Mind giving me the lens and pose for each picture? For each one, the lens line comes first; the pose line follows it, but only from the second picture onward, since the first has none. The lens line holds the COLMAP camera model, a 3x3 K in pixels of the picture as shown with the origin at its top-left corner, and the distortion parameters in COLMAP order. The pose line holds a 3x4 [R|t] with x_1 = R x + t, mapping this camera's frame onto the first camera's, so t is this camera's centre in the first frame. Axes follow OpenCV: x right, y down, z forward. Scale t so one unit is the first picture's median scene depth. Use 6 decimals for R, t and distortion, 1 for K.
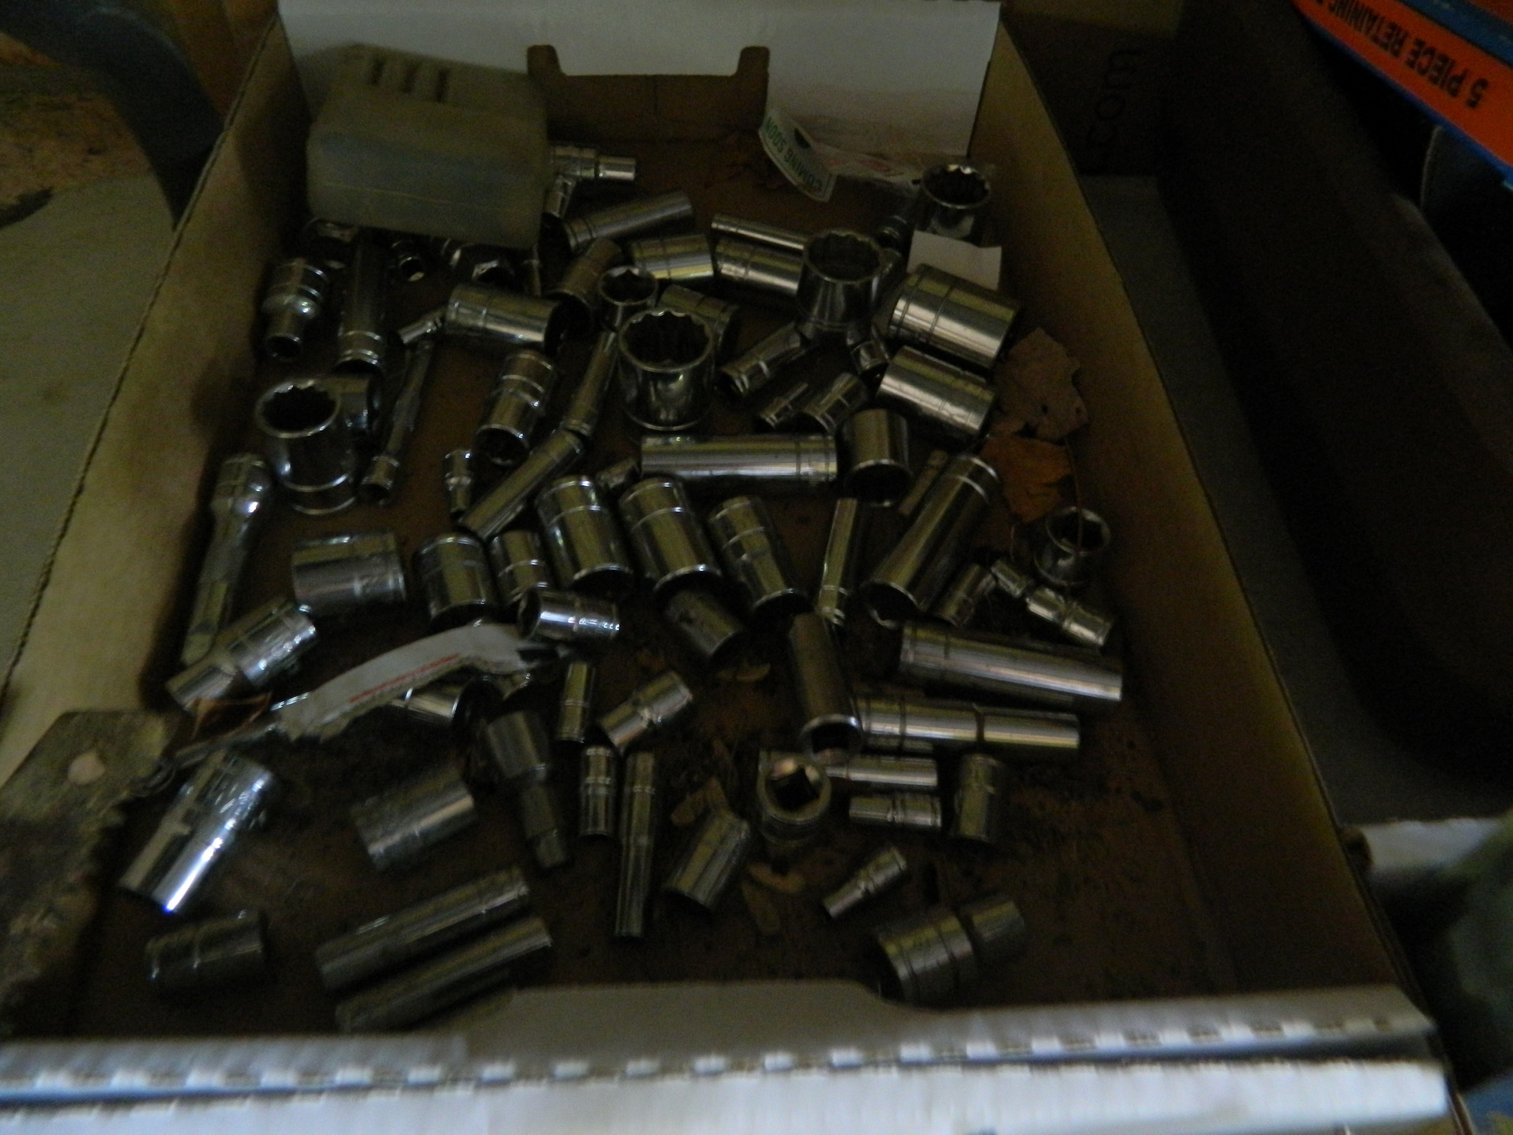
lens RADIAL K [[1104.6, 0, 752.3], [0, 1104.6, 561.8], [0, 0, 1]] dist [-0.009798, 0.002456]
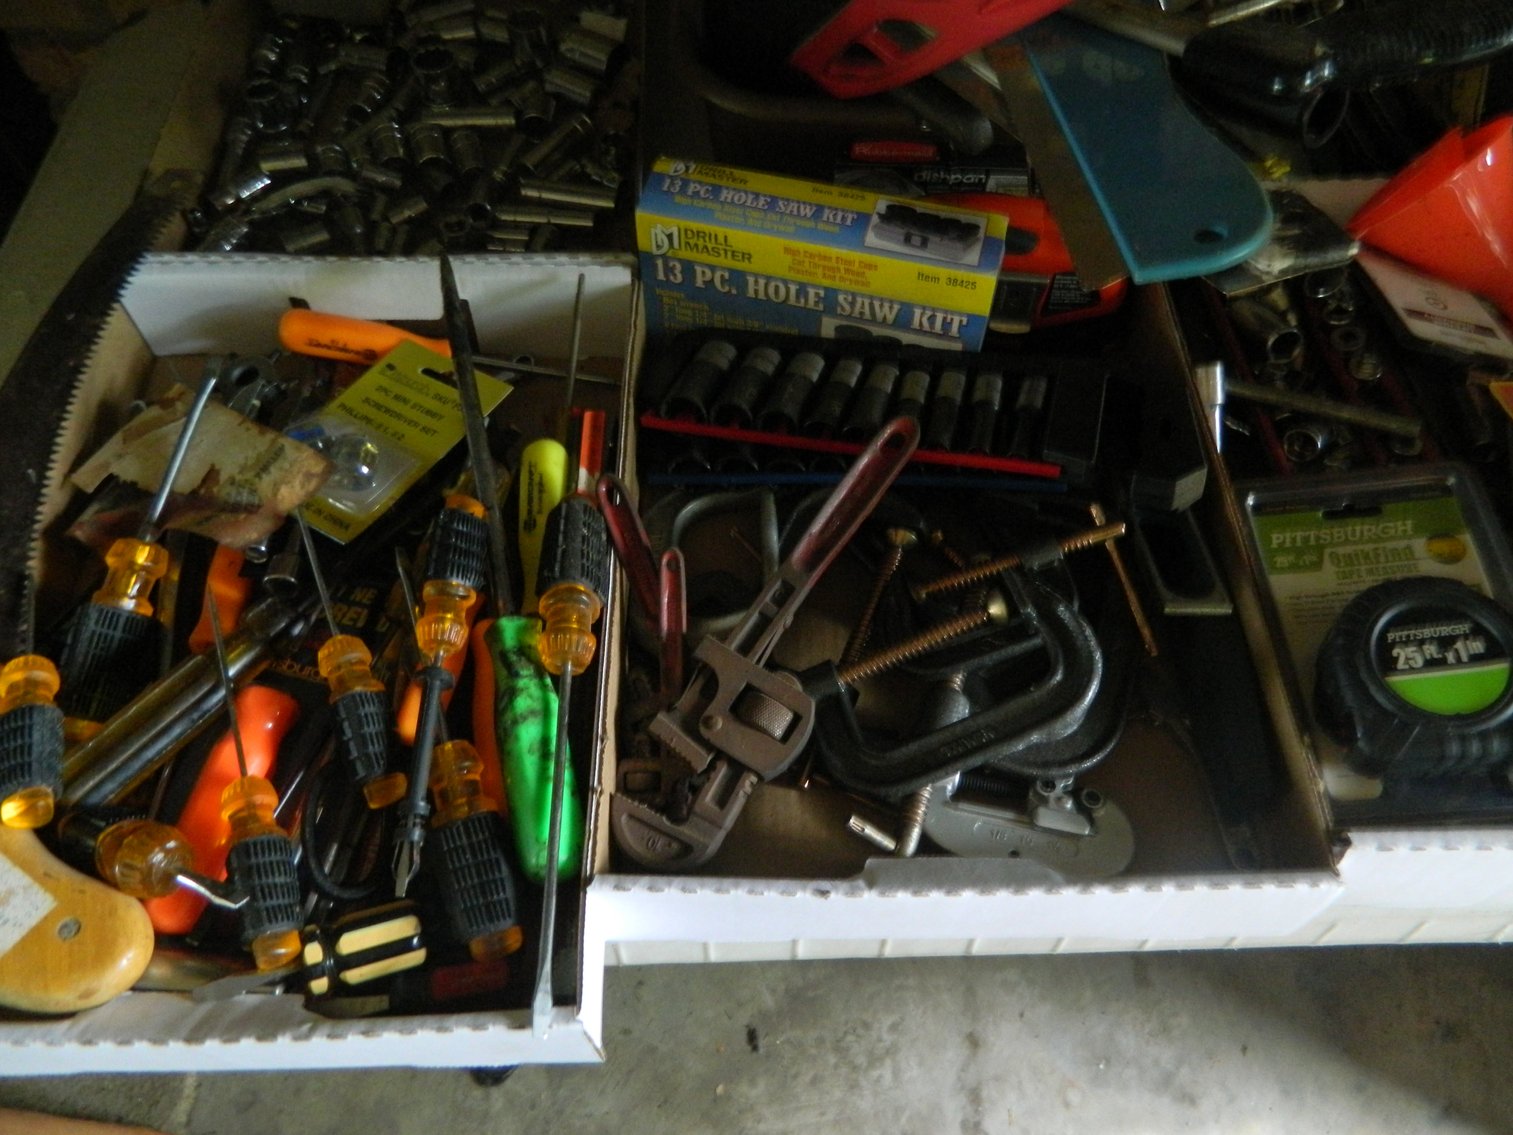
lens RADIAL K [[1104.6, 0, 762.7], [0, 1104.6, 571.2], [0, 0, 1]] dist [-0.009798, 0.002456]
pose [[0.998157, 0.000074, -0.060688, 0.696807], [0.005842, 0.995239, 0.097292, 0.585885], [0.060406, -0.097467, 0.993404, -1.182106]]
